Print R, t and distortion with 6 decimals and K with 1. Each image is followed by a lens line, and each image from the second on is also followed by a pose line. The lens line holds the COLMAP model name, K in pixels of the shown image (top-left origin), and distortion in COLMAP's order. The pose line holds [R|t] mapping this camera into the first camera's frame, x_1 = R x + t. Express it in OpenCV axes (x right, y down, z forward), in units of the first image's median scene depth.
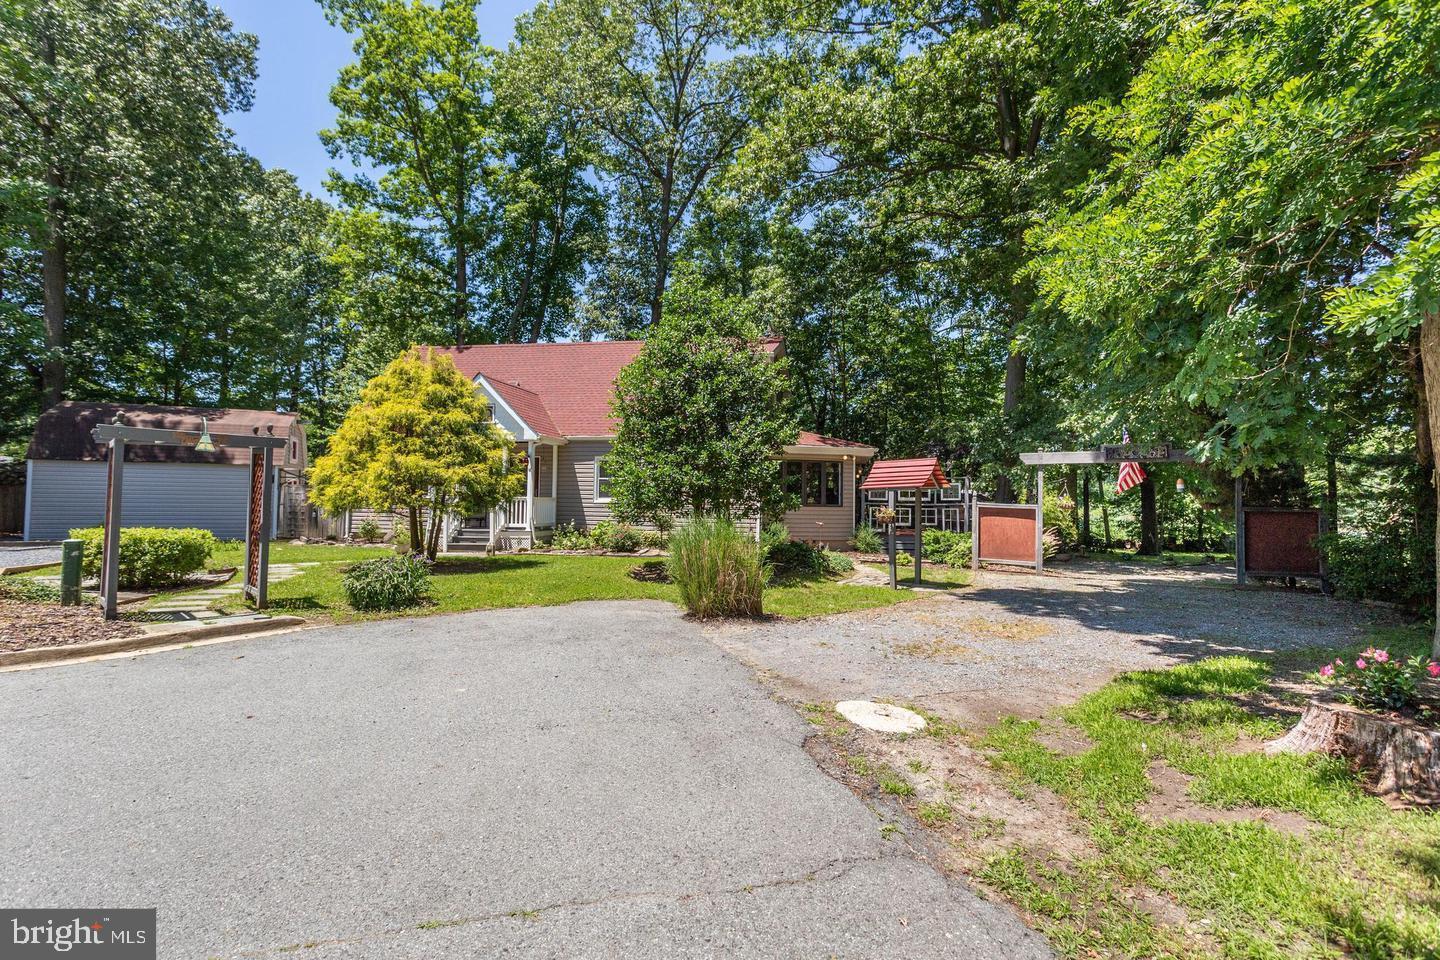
lens RADIAL K [[720.1, 0, 719.3], [0, 720.1, 476.0], [0, 0, 1]] dist [-0.028416, 0.001079]
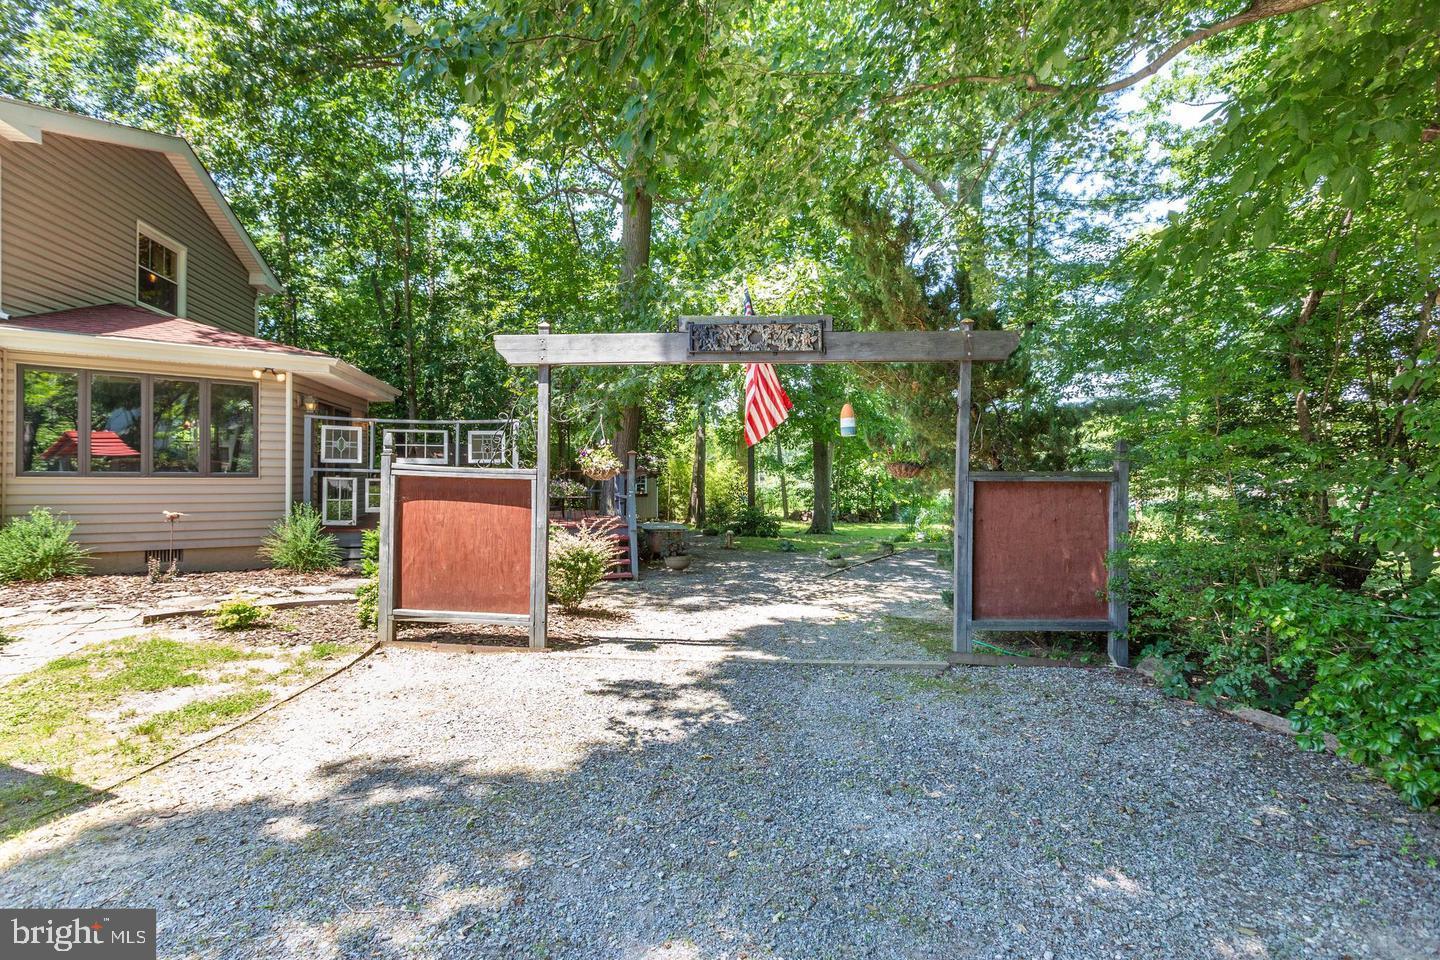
lens RADIAL K [[720.1, 0, 719.3], [0, 720.1, 476.0], [0, 0, 1]] dist [-0.028416, 0.001079]
pose [[0.925429, -0.005376, 0.378882, 0.189444], [-0.011190, 0.999075, 0.041508, 0.013023], [-0.378755, -0.042653, 0.924514, 0.295266]]
